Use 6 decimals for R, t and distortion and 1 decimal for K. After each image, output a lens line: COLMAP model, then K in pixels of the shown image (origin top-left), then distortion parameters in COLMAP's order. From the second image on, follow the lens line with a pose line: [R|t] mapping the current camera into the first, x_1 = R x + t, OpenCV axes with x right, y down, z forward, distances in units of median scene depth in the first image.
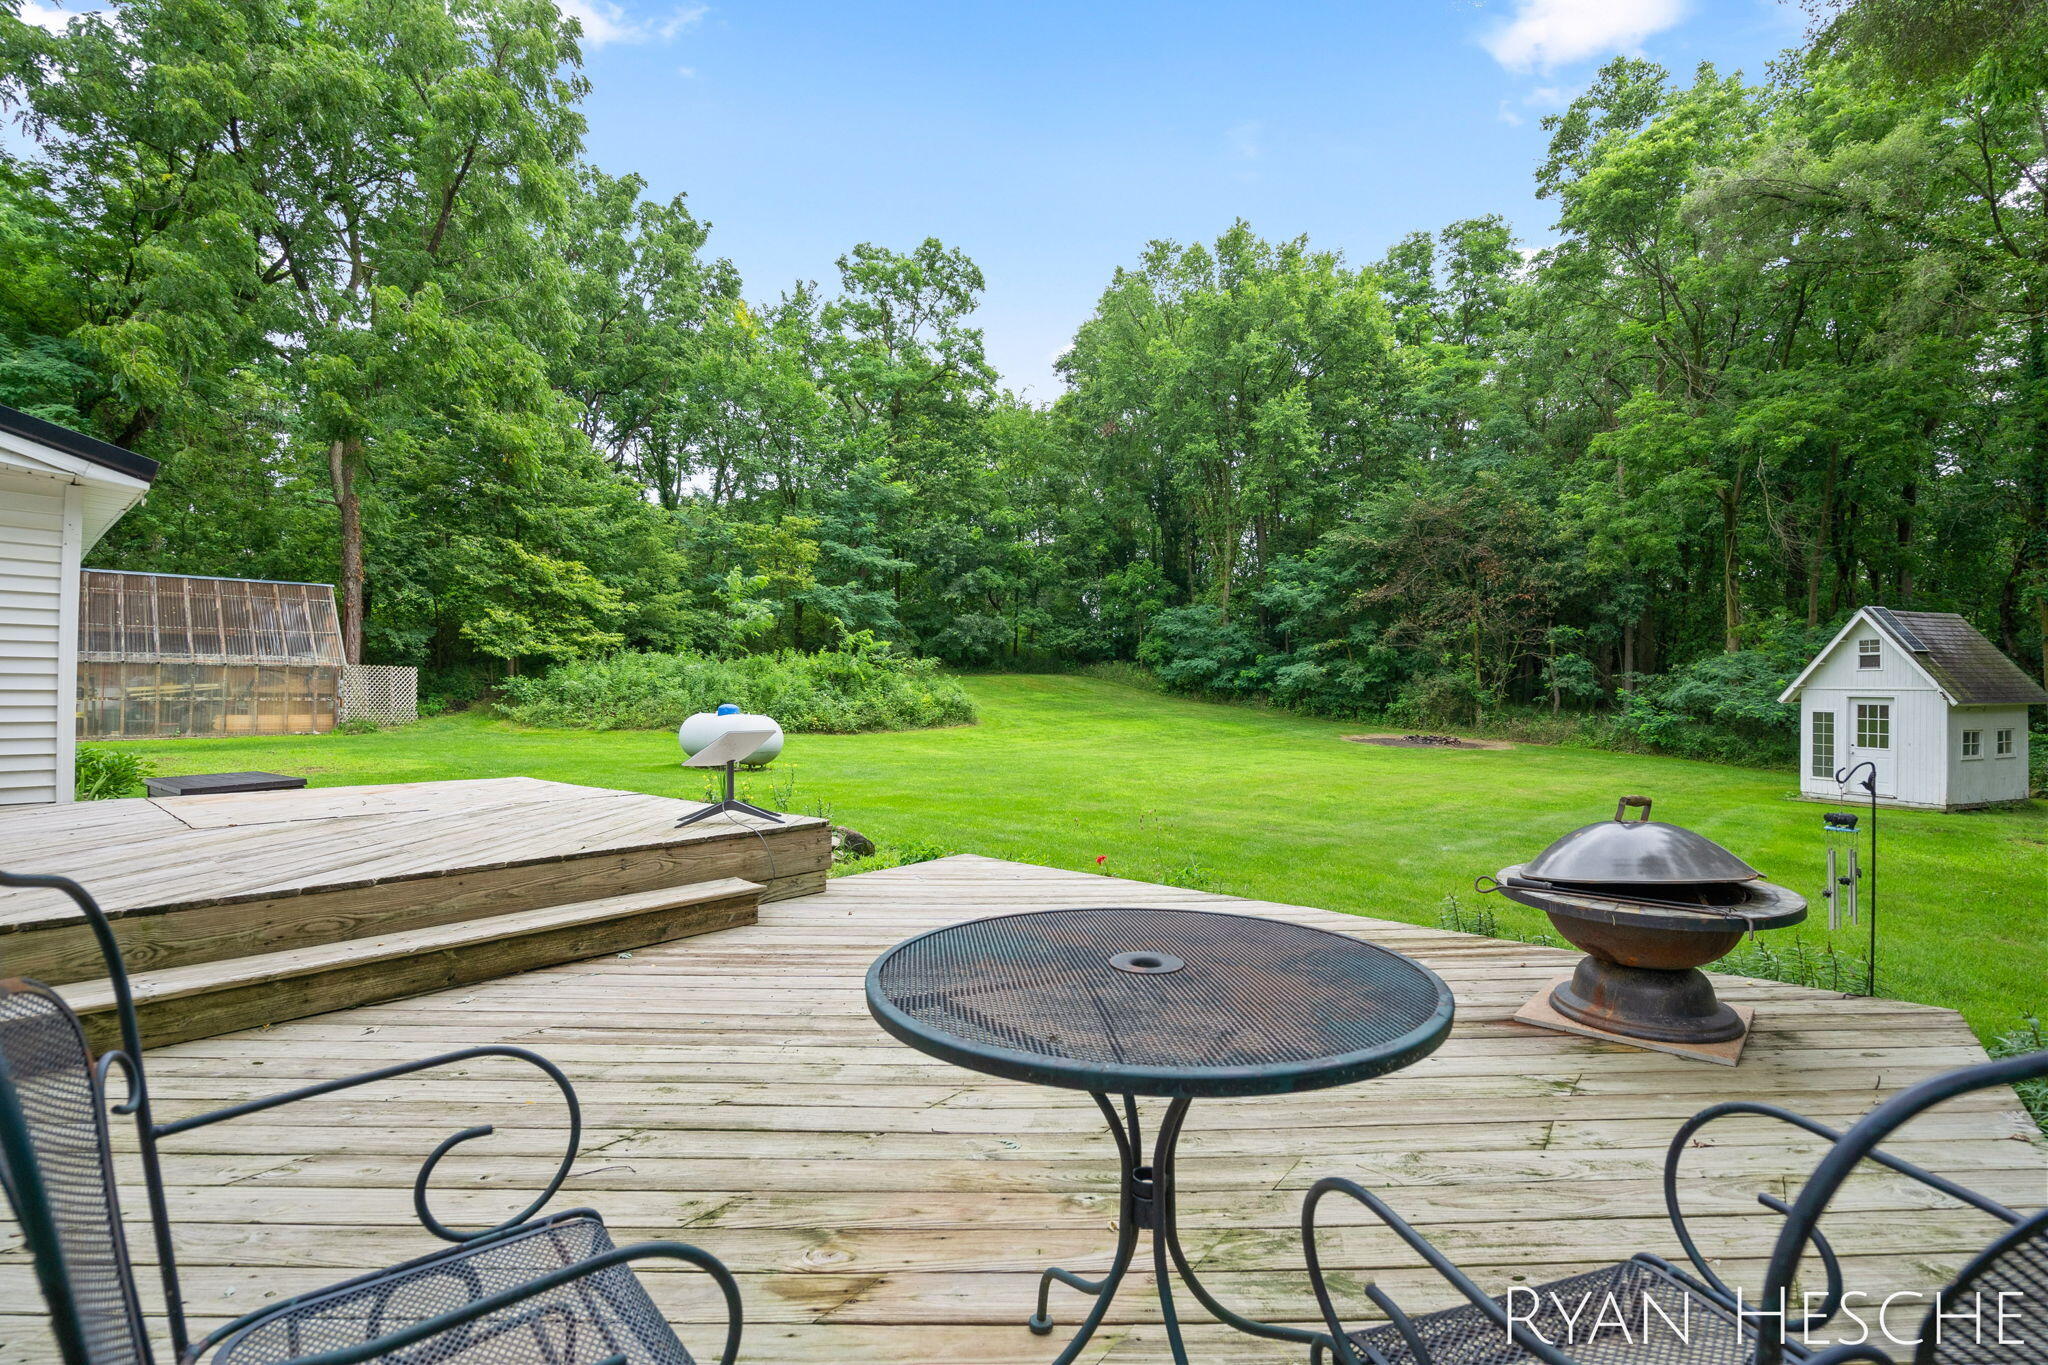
lens RADIAL K [[926.2, 0, 1024.0], [0, 926.2, 682.5], [0, 0, 1]] dist [-0.000048, 0.001167]
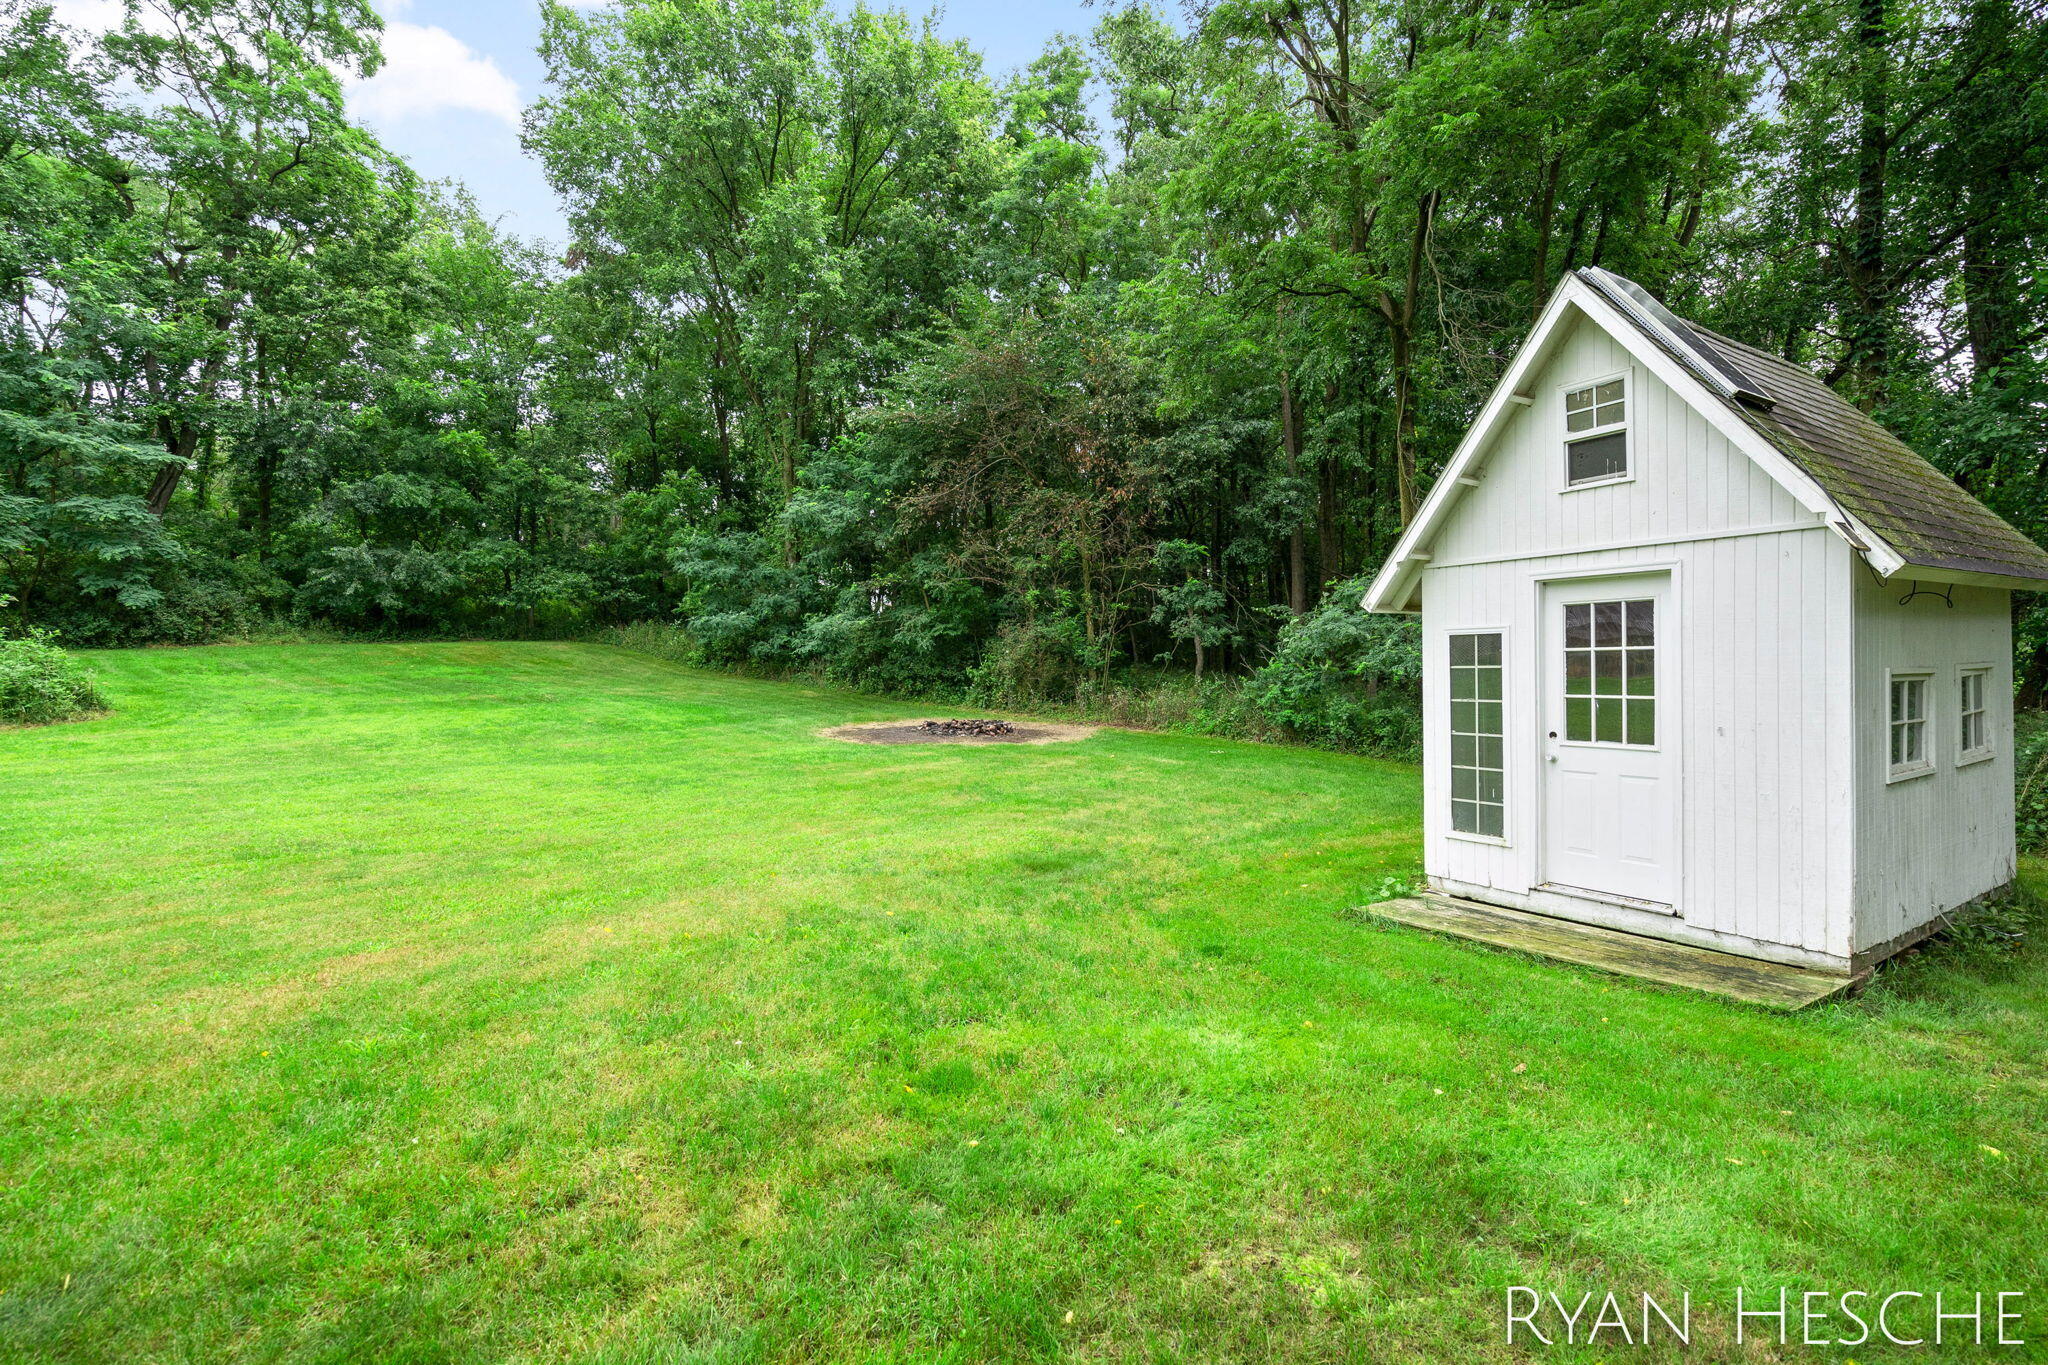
lens RADIAL K [[926.2, 0, 1024.0], [0, 926.2, 682.5], [0, 0, 1]] dist [-0.000048, 0.001167]
pose [[0.982732, -0.027863, 0.182923, 0.324990], [0.024425, 0.999481, 0.021025, 0.019094], [-0.183414, -0.016195, 0.982902, 0.356271]]
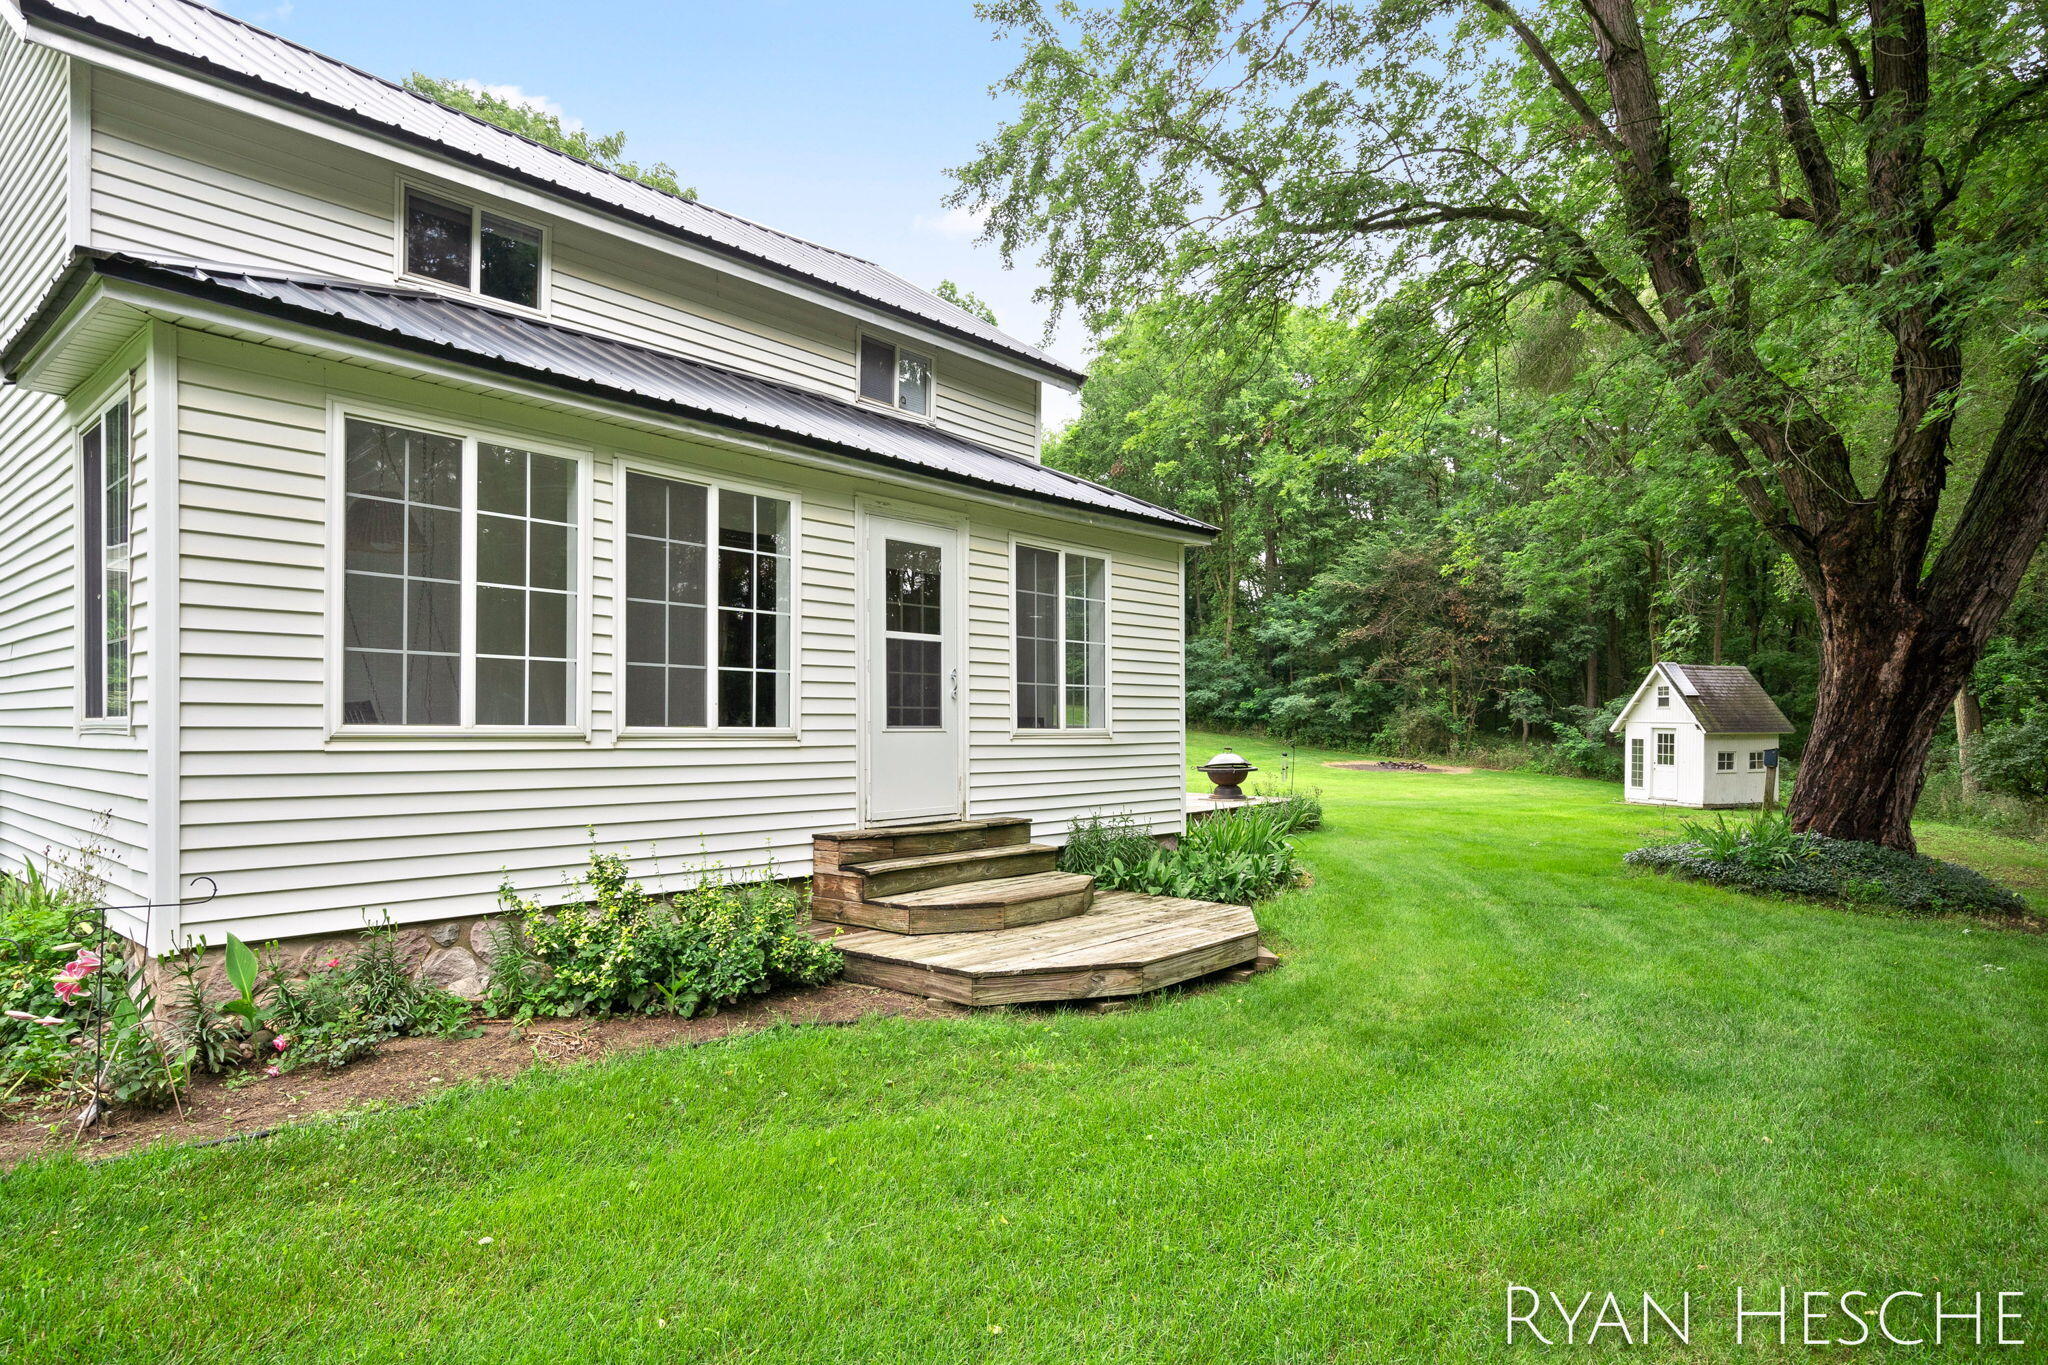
lens RADIAL K [[1112.9, 0, 1024.6], [0, 1112.9, 716.1], [0, 0, 1]] dist [0.000140, 0.000367]
pose [[0.999973, 0.004693, 0.005697, -0.022186], [-0.004726, 0.999972, 0.005804, -0.003384], [-0.005670, -0.005831, 0.999967, -0.313126]]
